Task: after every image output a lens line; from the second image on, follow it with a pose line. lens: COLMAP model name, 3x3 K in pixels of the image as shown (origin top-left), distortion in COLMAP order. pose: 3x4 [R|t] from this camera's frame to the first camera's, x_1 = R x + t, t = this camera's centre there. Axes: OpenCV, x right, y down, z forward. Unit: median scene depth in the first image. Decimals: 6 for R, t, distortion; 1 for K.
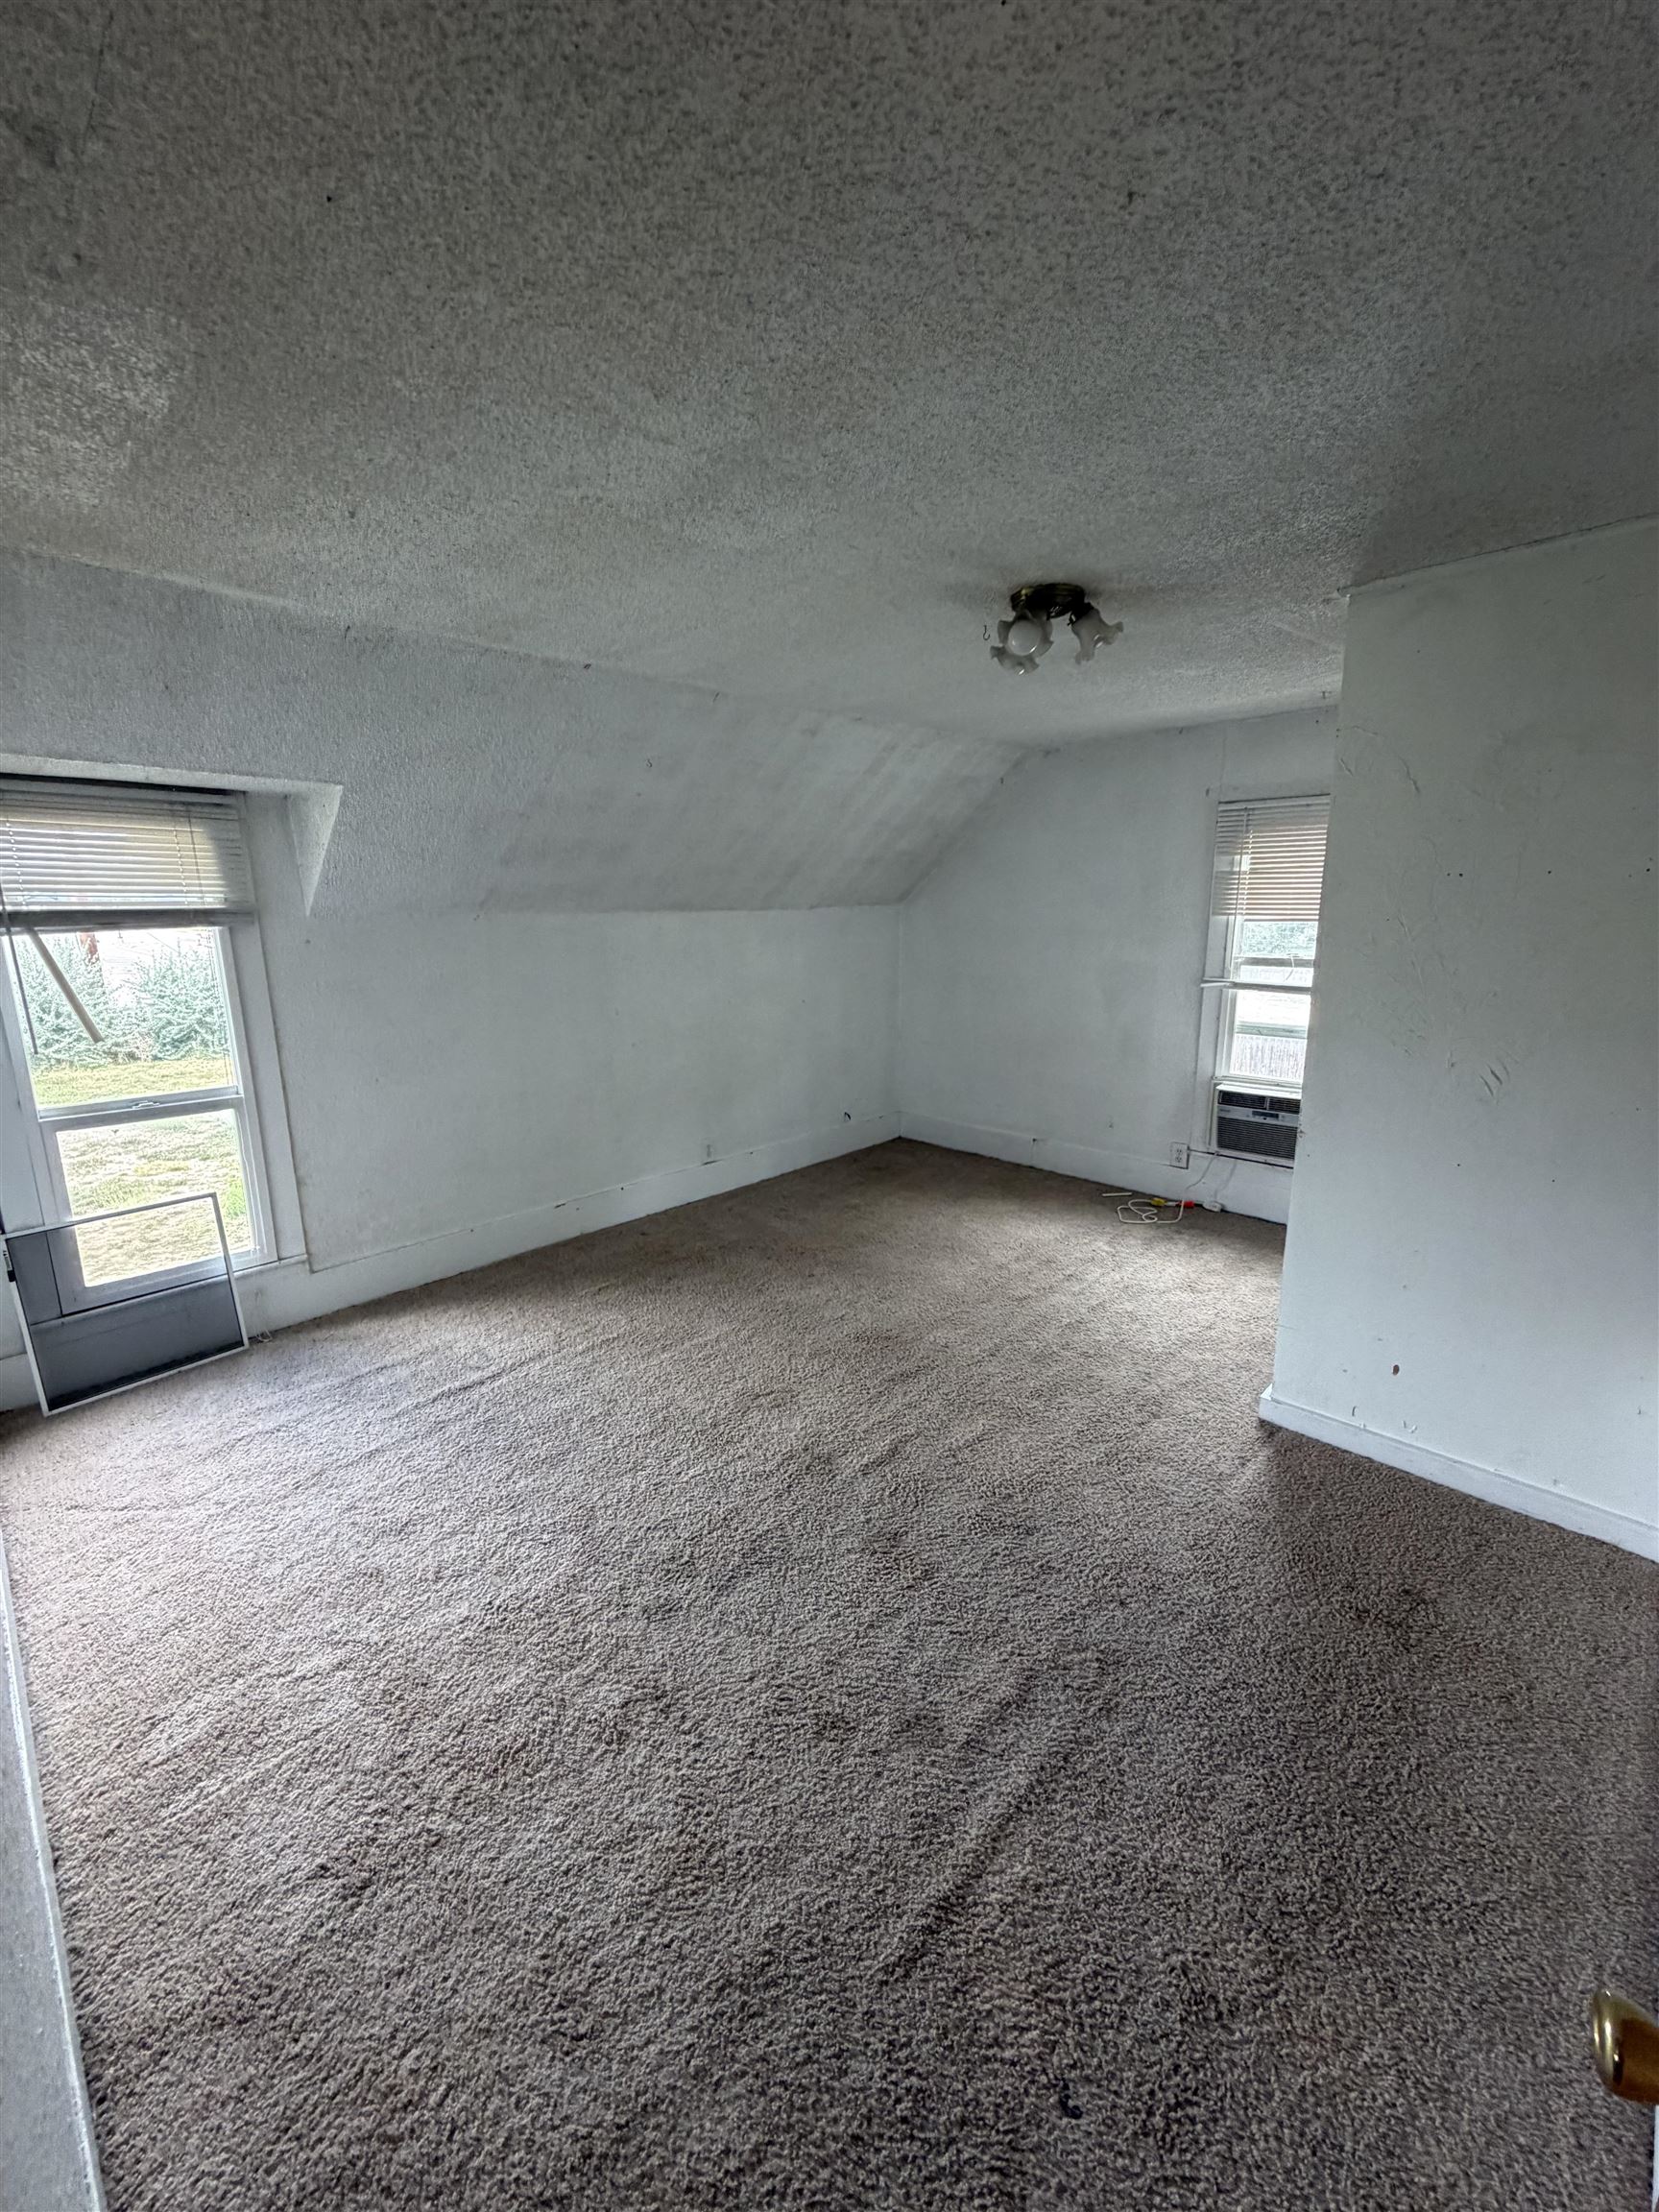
lens RADIAL K [[873.8, 0, 831.3], [0, 873.8, 1101.7], [0, 0, 1]] dist [-0.003457, -0.000369]
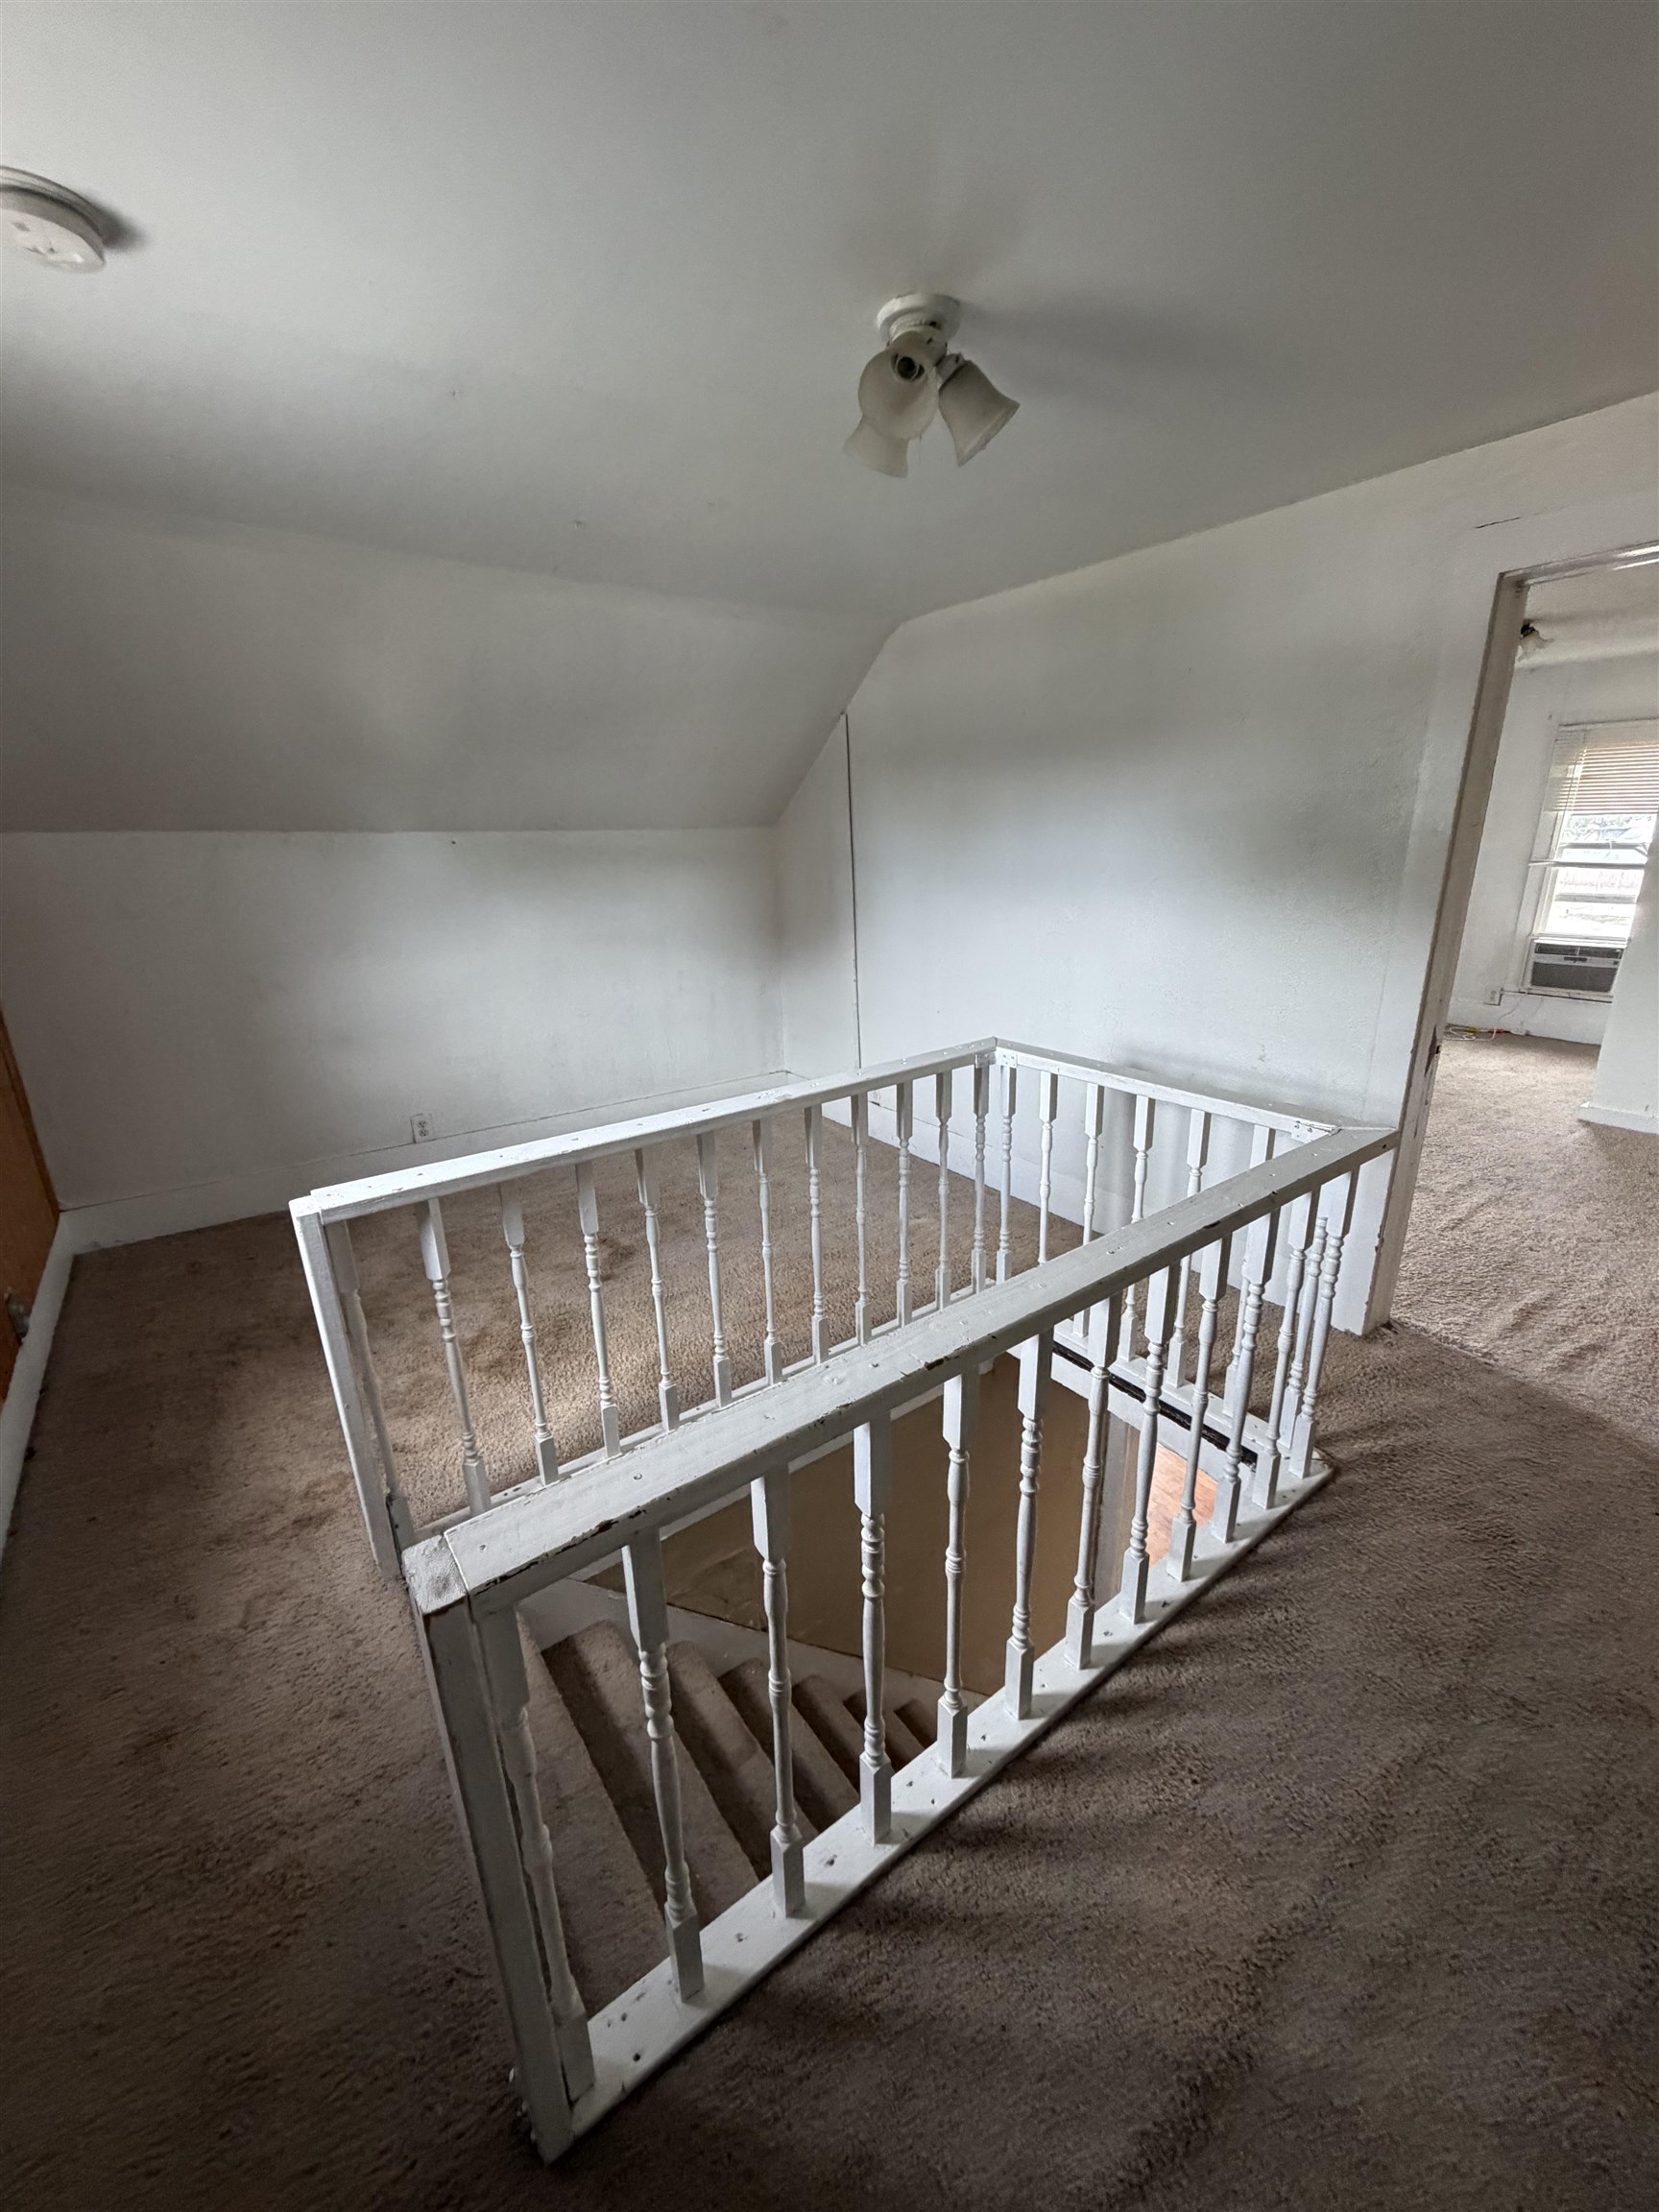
lens RADIAL K [[873.8, 0, 831.2], [0, 873.8, 1102.2], [0, 0, 1]] dist [-0.003457, -0.000369]
pose [[0.983926, 0.042903, -0.173347, -0.396876], [-0.026318, 0.994950, 0.096864, 0.133081], [0.176627, -0.090744, 0.980086, -0.557945]]
